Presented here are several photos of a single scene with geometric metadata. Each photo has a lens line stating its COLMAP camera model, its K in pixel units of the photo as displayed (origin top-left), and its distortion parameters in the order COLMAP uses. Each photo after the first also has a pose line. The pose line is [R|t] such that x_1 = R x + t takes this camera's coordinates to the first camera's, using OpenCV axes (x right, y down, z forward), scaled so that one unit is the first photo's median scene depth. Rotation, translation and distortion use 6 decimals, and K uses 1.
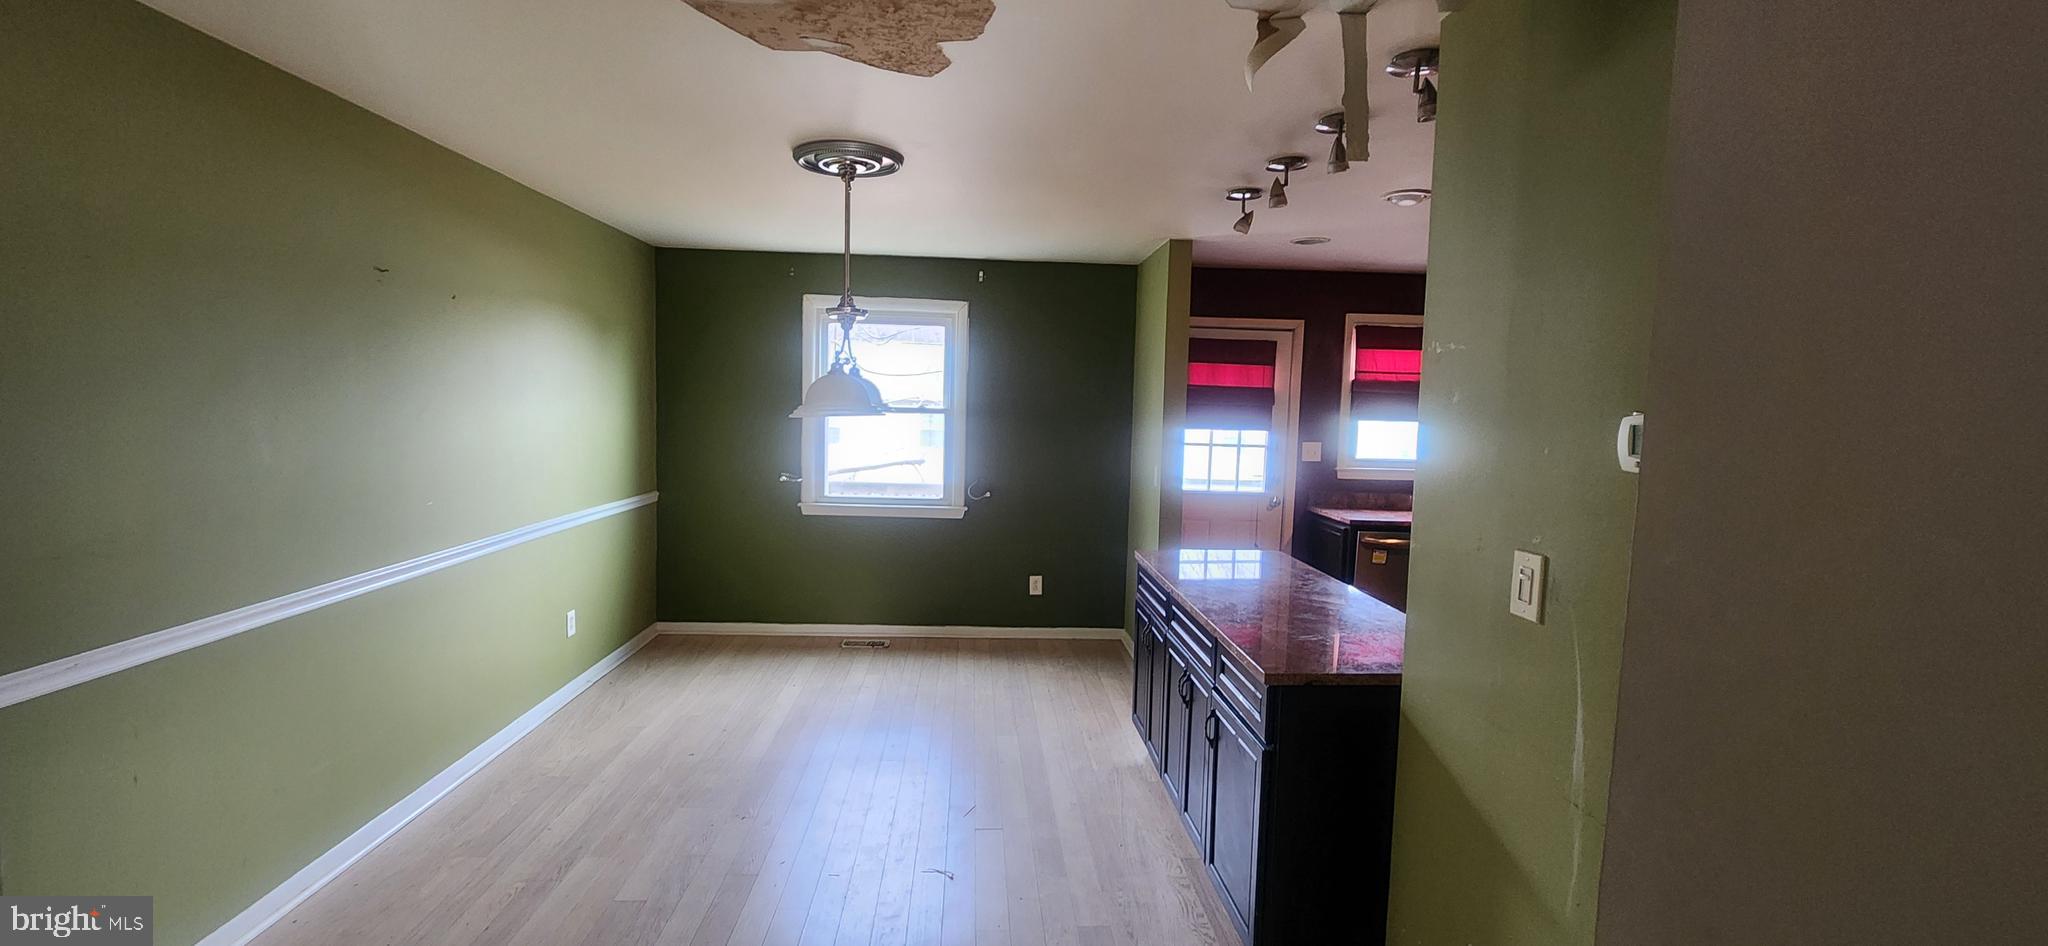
lens RADIAL K [[836.2, 0, 1021.9], [0, 836.2, 474.2], [0, 0, 1]] dist [-0.001631, -0.000217]
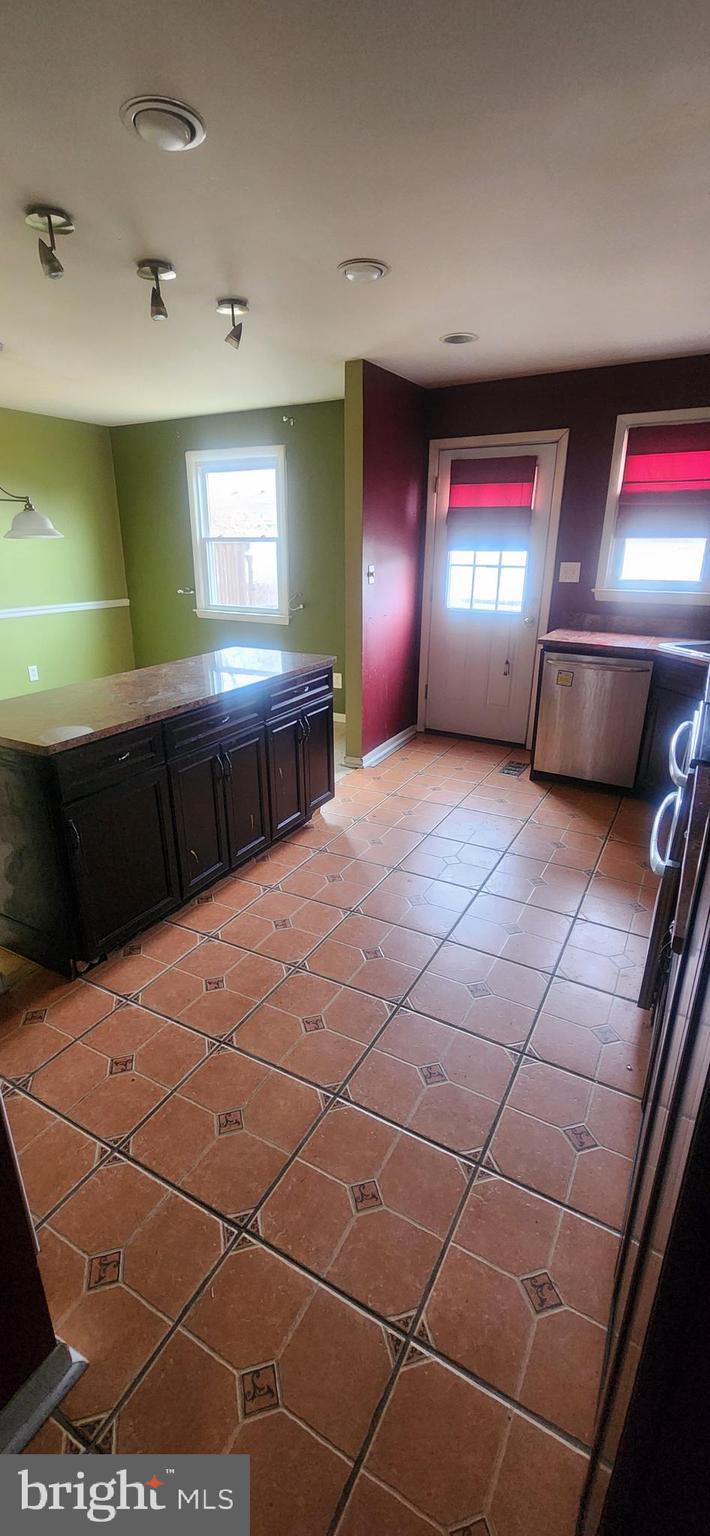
lens RADIAL K [[623.9, 0, 361.9], [0, 623.9, 761.3], [0, 0, 1]] dist [-0.001028, -0.000055]
pose [[0.841049, 0.155745, -0.518054, 0.572562], [-0.024293, 0.967566, 0.251446, 0.010441], [0.540413, -0.198893, 0.817554, 0.213918]]
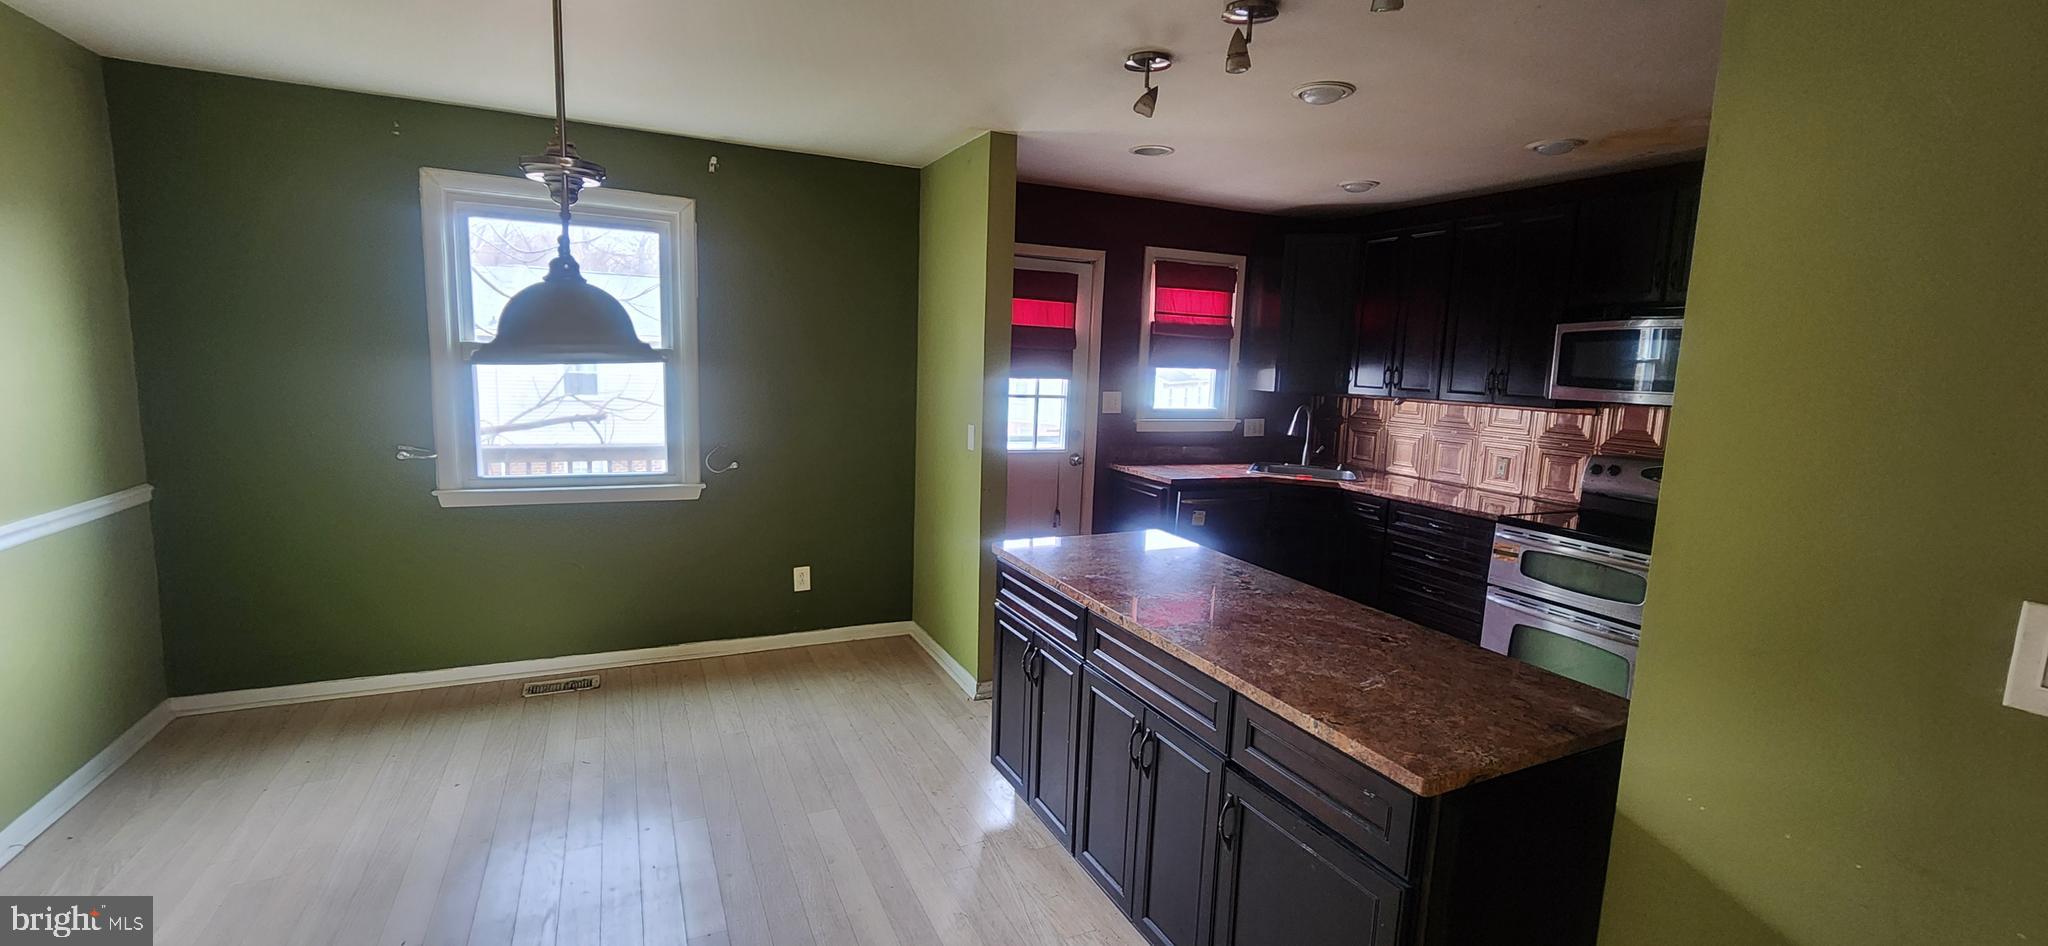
lens RADIAL K [[836.2, 0, 1021.9], [0, 836.2, 474.2], [0, 0, 1]] dist [-0.001631, -0.000217]
pose [[0.924953, -0.045873, 0.377303, -0.084599], [0.019927, 0.997177, 0.072388, -0.016903], [-0.379559, -0.059437, 0.923256, 0.213318]]
